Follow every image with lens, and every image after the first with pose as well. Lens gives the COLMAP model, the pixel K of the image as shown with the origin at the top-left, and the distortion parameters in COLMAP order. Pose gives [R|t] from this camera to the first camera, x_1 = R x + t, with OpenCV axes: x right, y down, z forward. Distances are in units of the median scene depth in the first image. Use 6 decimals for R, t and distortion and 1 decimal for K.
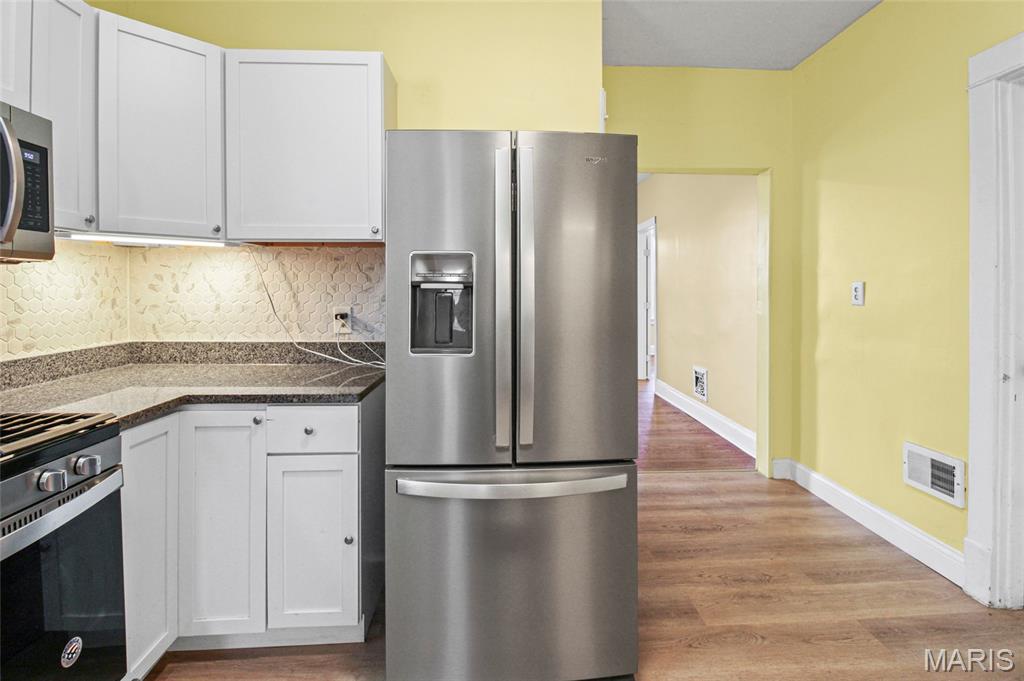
lens RADIAL K [[484.7, 0, 520.0], [0, 484.7, 292.0], [0, 0, 1]] dist [-0.000019, -0.011255]
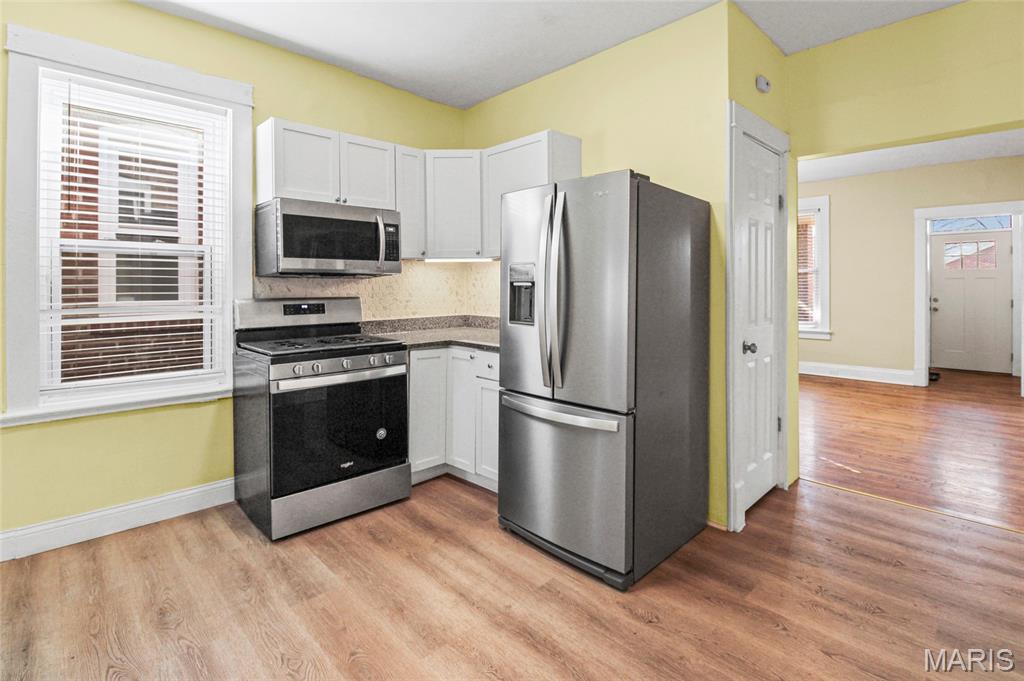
lens RADIAL K [[483.4, 0, 519.6], [0, 483.4, 295.0], [0, 0, 1]] dist [-0.000103, -0.012019]
pose [[0.664976, 0.011849, -0.746771, 0.739038], [-0.001905, 0.999898, 0.014169, 0.001592], [0.746863, -0.008000, 0.664930, -0.068995]]
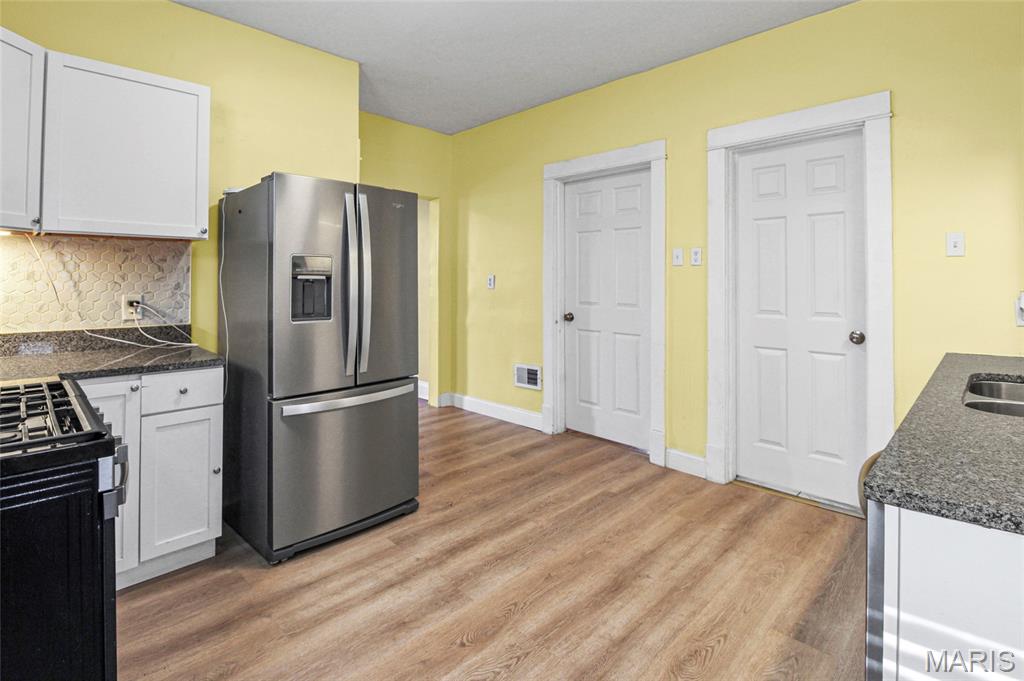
lens RADIAL K [[492.0, 0, 513.9], [0, 492.0, 275.7], [0, 0, 1]] dist [-0.000804, -0.011599]
pose [[0.736409, 0.007321, 0.676497, -0.521466], [0.000686, 0.999933, -0.011567, 0.000577], [-0.676536, 0.008982, 0.736355, -0.415103]]
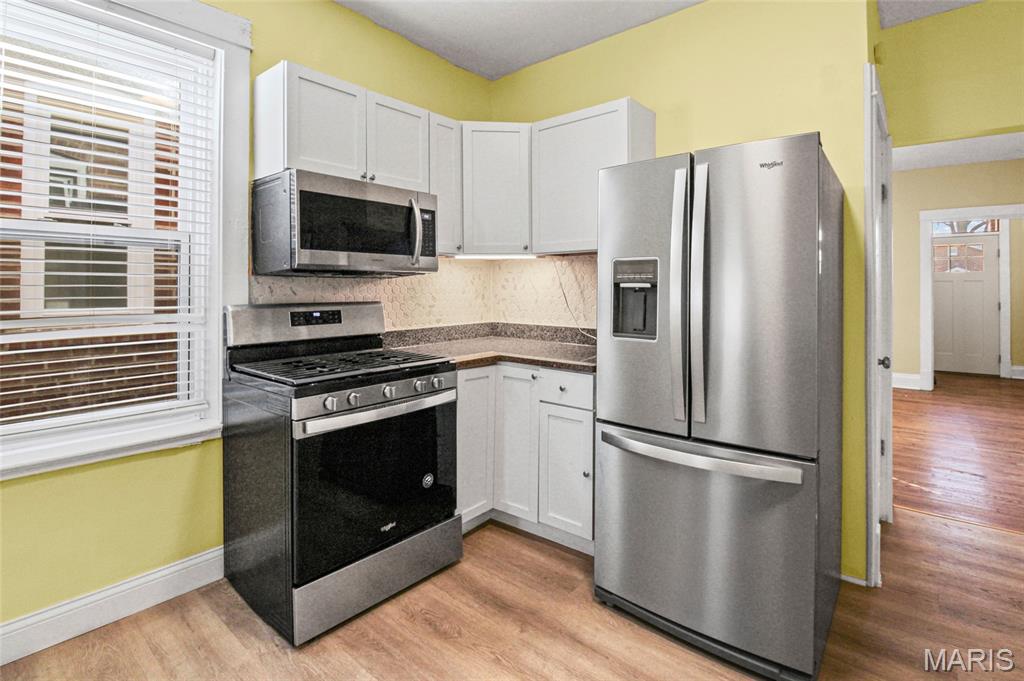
lens RADIAL K [[484.7, 0, 520.0], [0, 484.7, 292.0], [0, 0, 1]] dist [-0.000019, -0.011255]
pose [[0.737119, 0.004062, -0.675751, 0.328561], [-0.002971, 0.999992, 0.002770, 0.002041], [0.675757, -0.000034, 0.737125, -0.092958]]
